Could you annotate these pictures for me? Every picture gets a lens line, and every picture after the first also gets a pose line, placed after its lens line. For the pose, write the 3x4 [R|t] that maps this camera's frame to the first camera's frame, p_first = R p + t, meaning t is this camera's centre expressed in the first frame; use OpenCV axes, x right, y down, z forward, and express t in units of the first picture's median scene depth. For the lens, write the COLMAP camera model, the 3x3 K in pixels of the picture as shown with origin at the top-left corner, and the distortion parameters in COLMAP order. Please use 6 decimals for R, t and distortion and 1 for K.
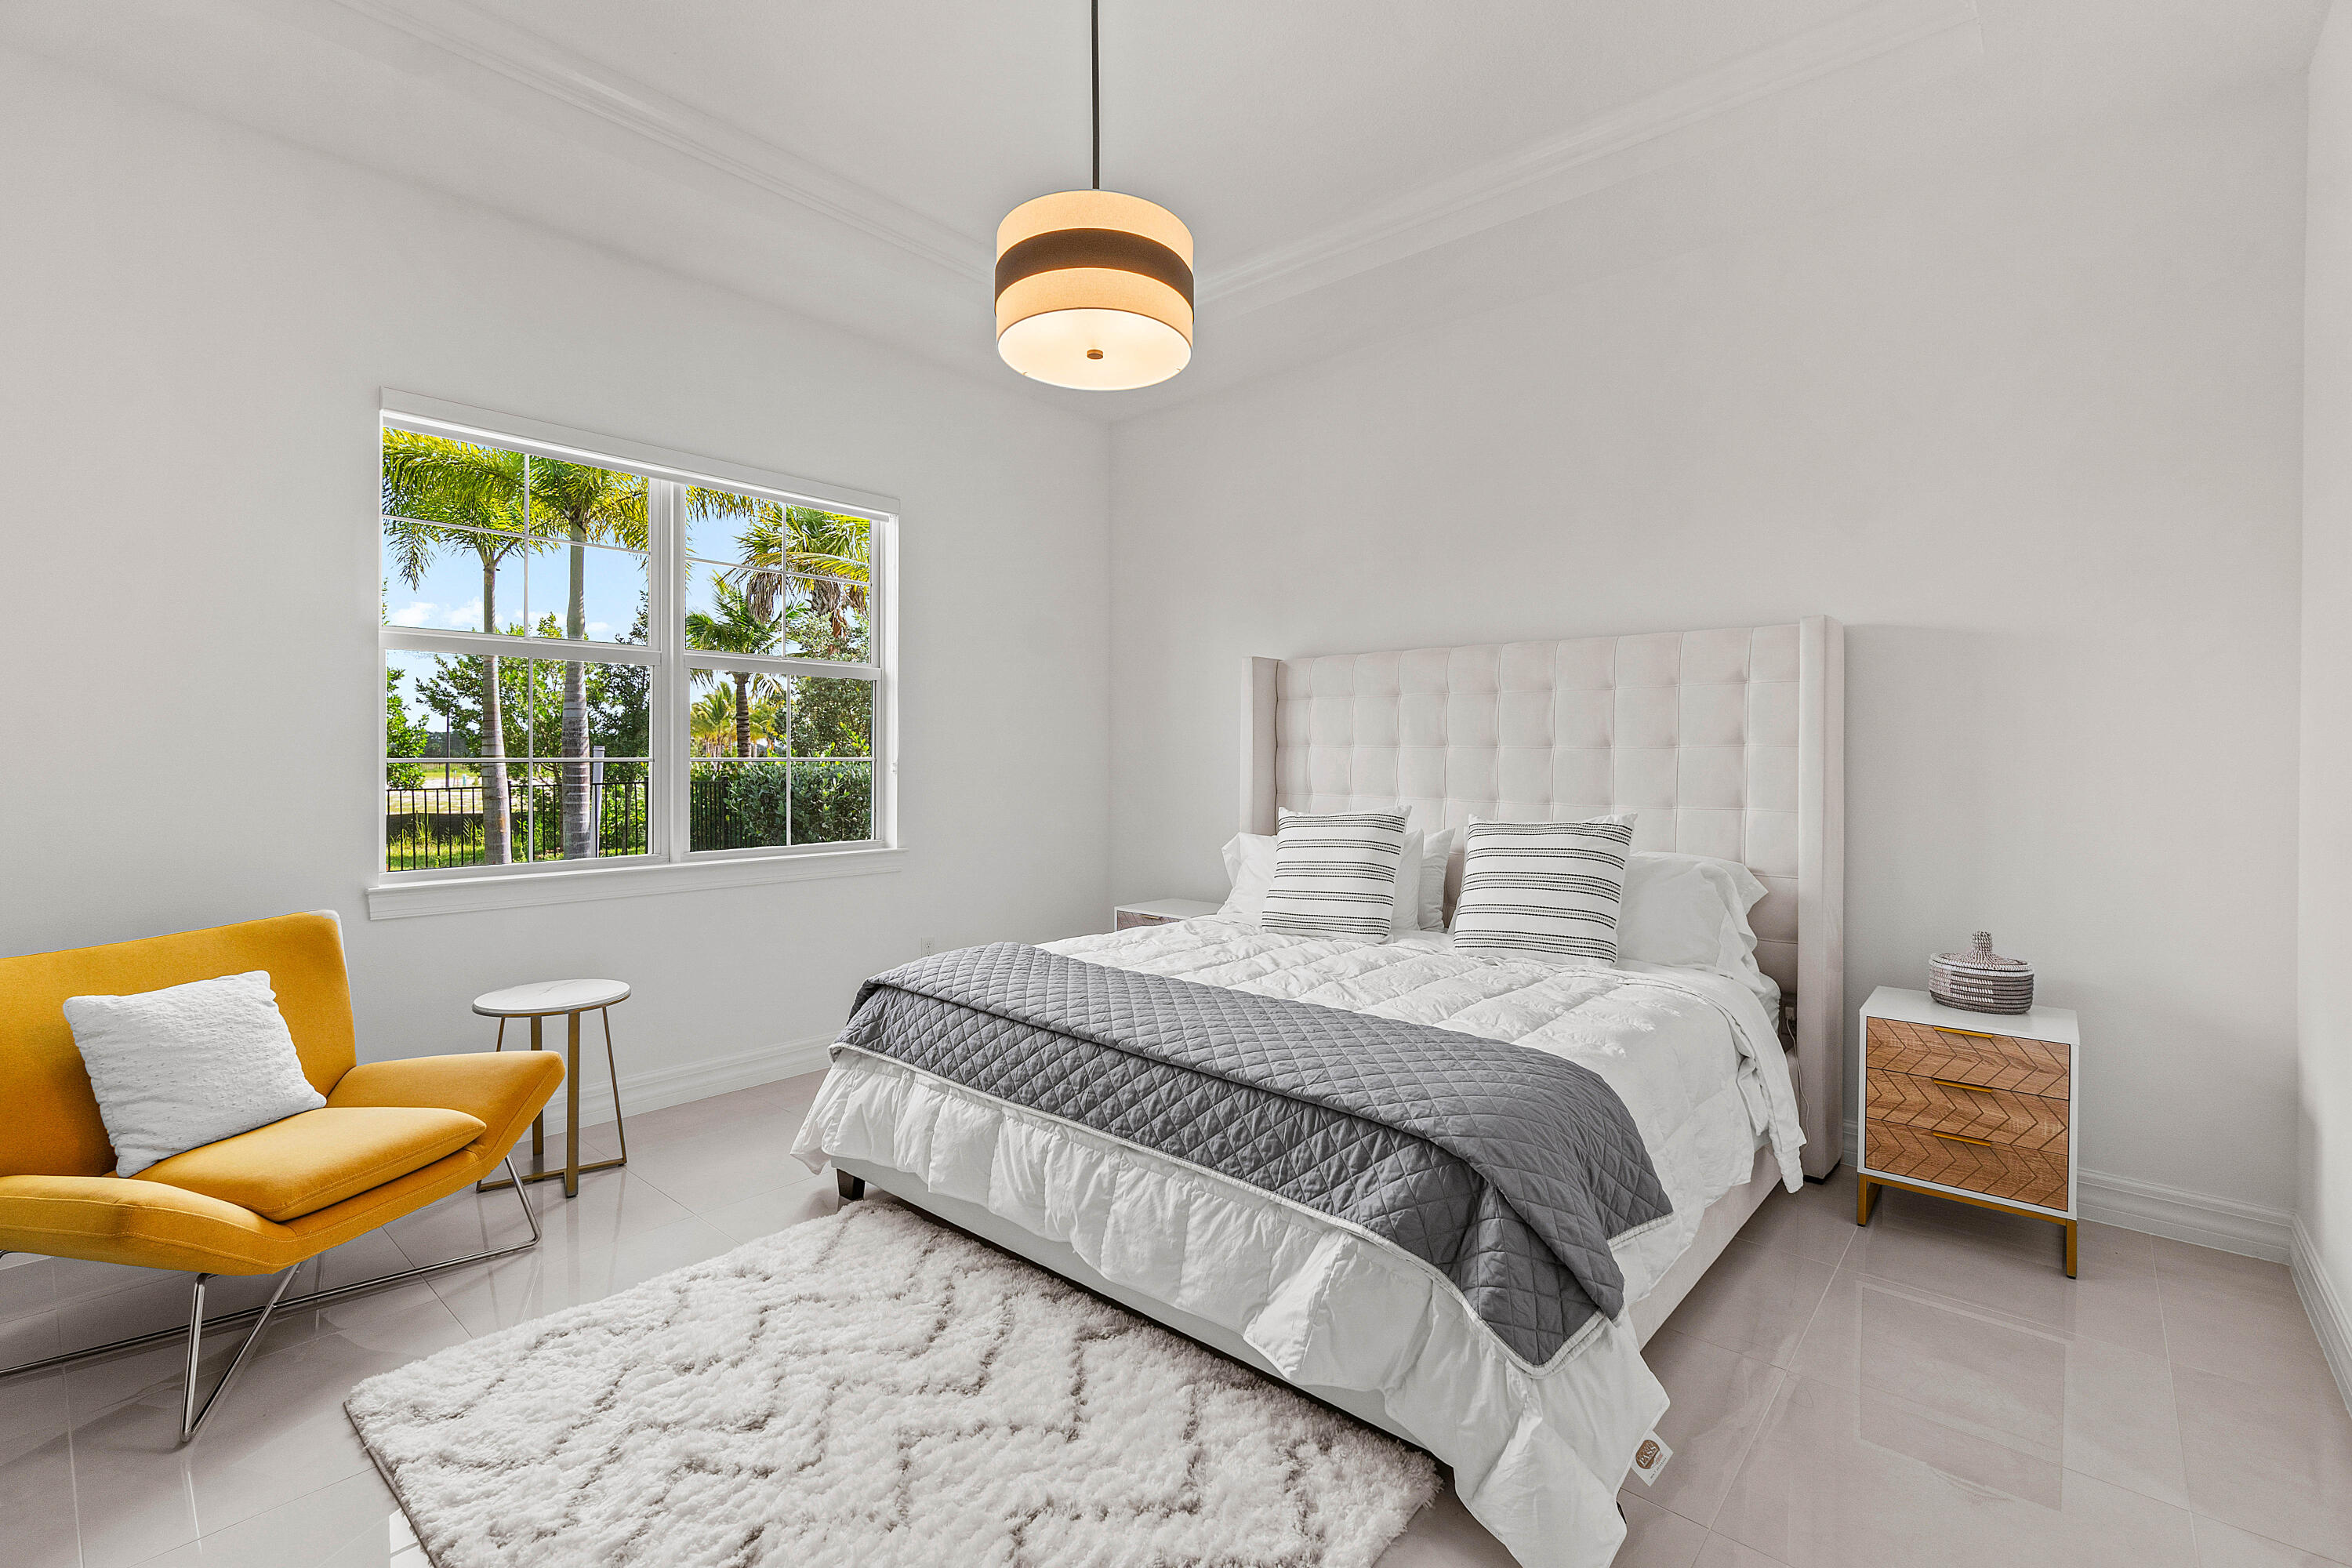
lens RADIAL K [[1043.2, 0, 1181.1], [0, 1043.2, 774.2], [0, 0, 1]] dist [-0.005620, 0.000258]
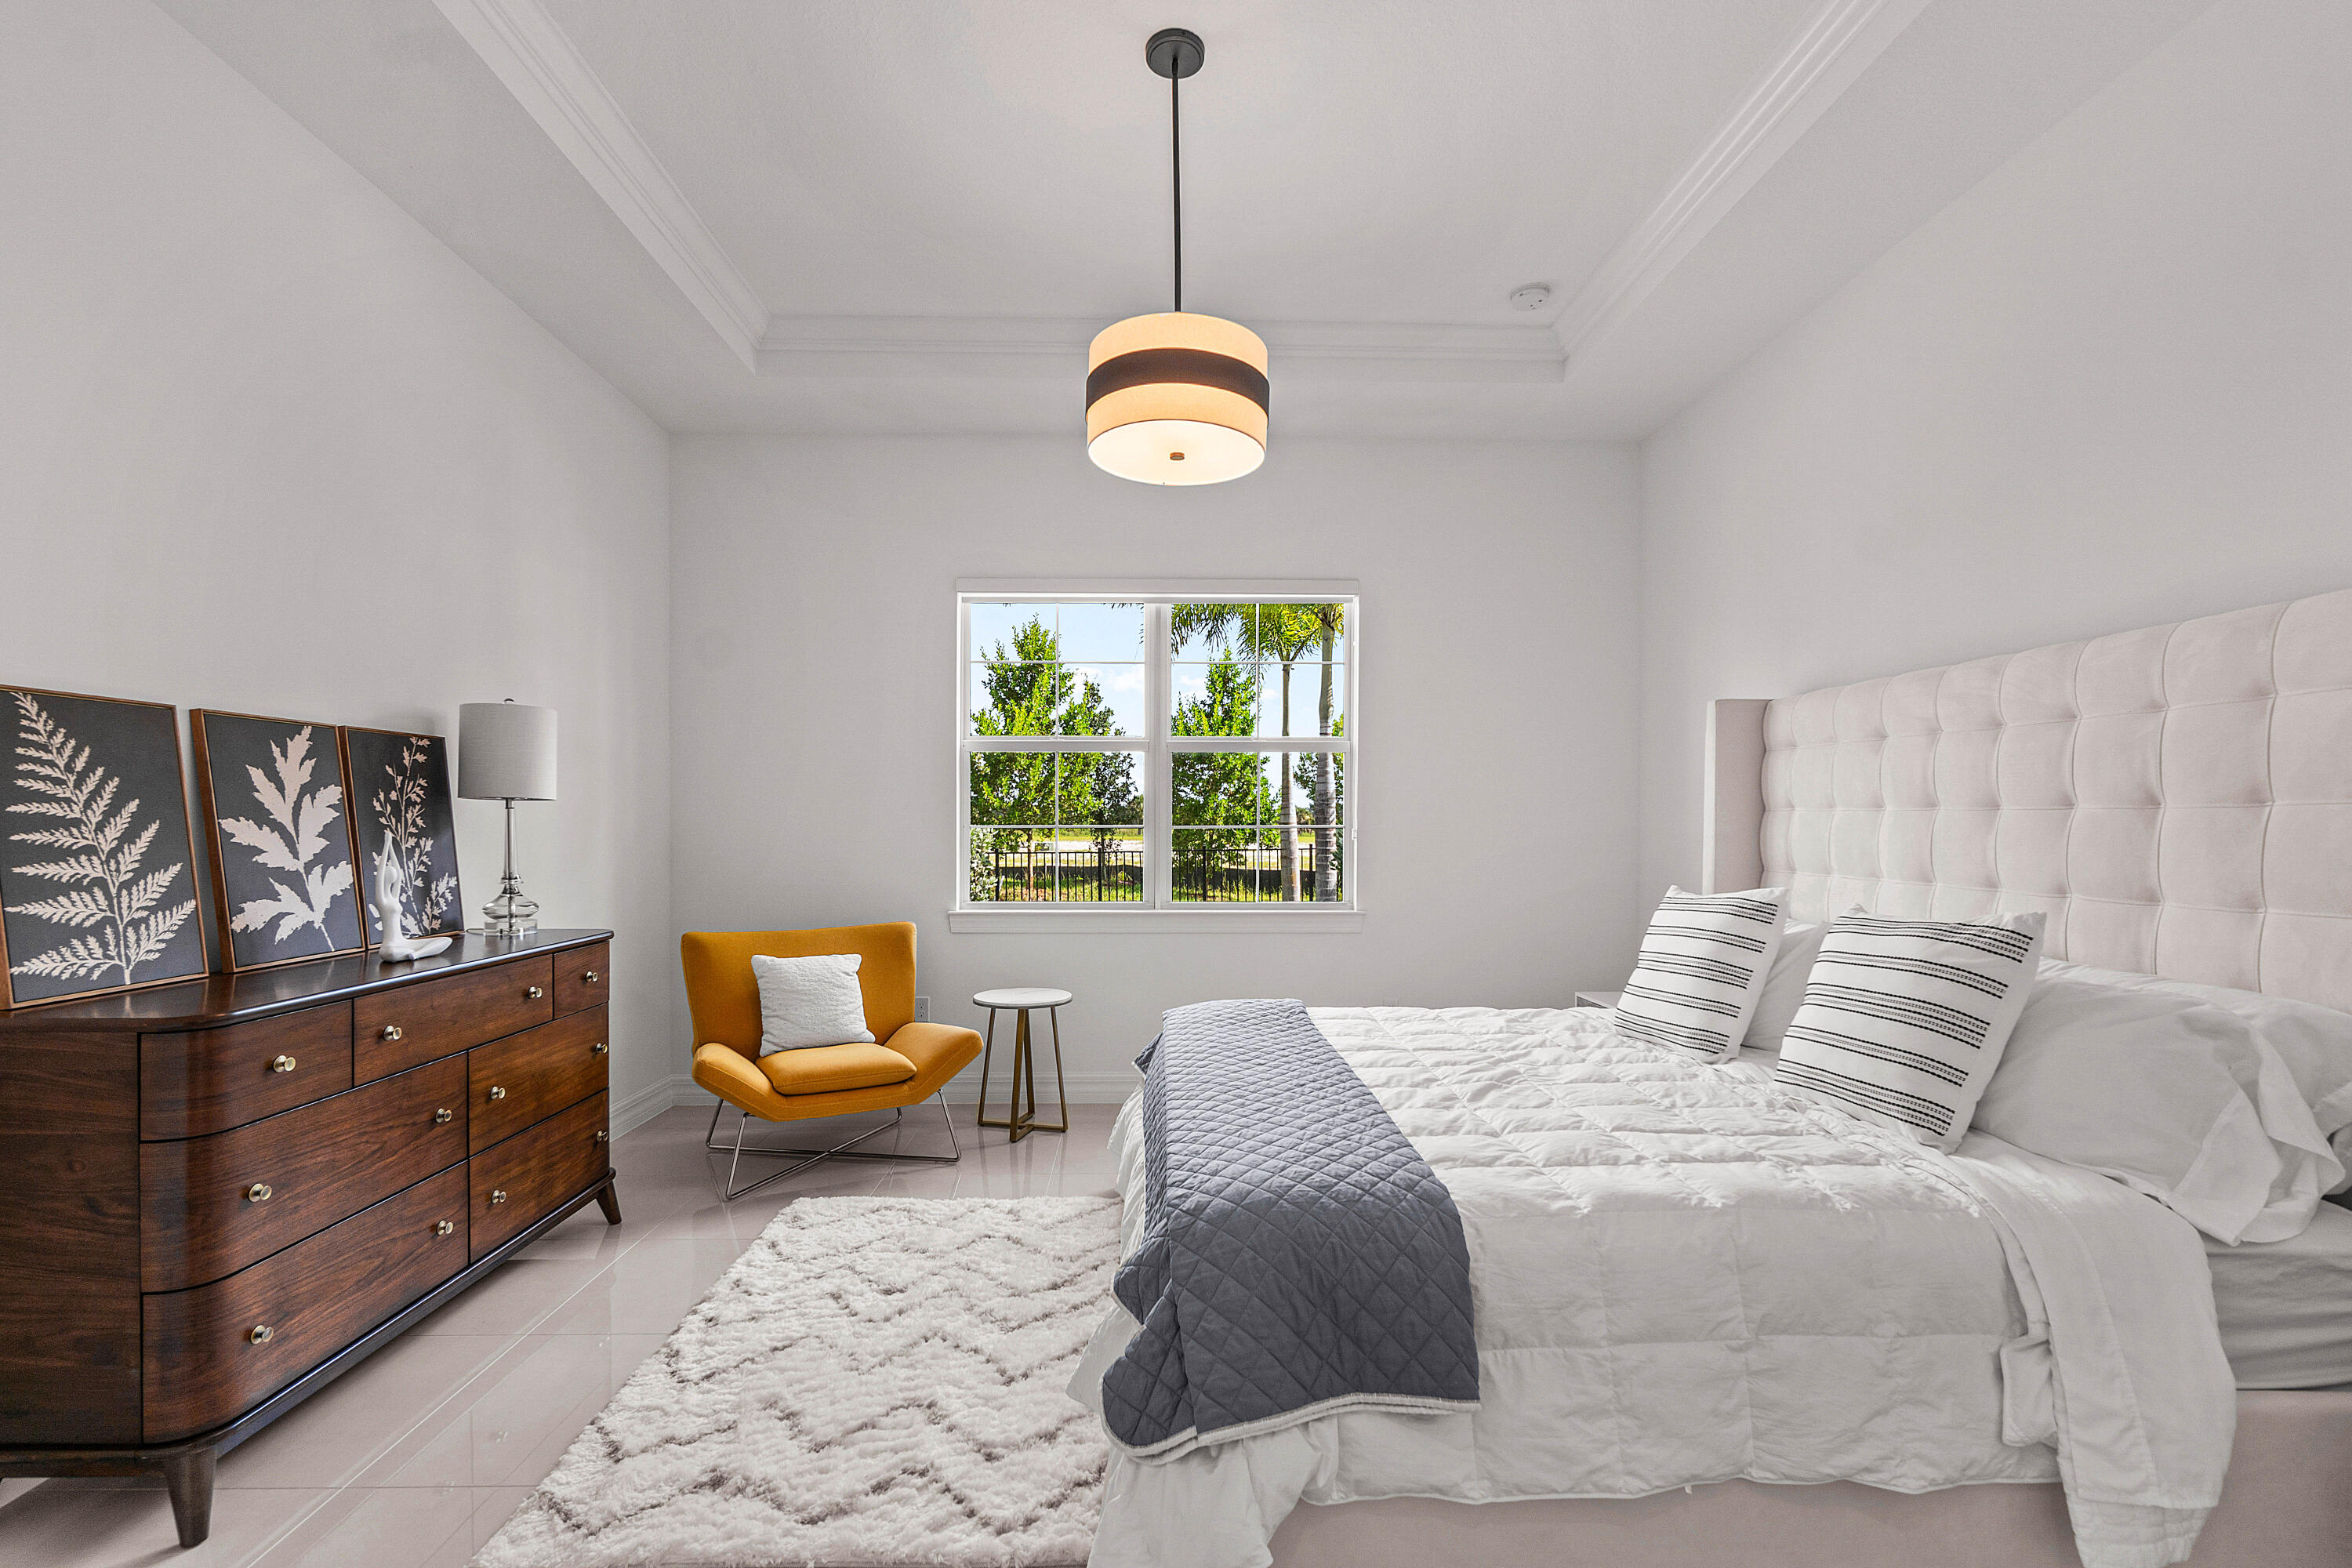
lens RADIAL K [[1043.2, 0, 1101.4], [0, 1043.2, 840.7], [0, 0, 1]] dist [-0.005620, 0.000258]
pose [[0.665230, 0.010703, -0.746562, 0.512090], [-0.011116, 0.999928, 0.004430, -0.002553], [0.746556, 0.005352, 0.665301, 0.157634]]
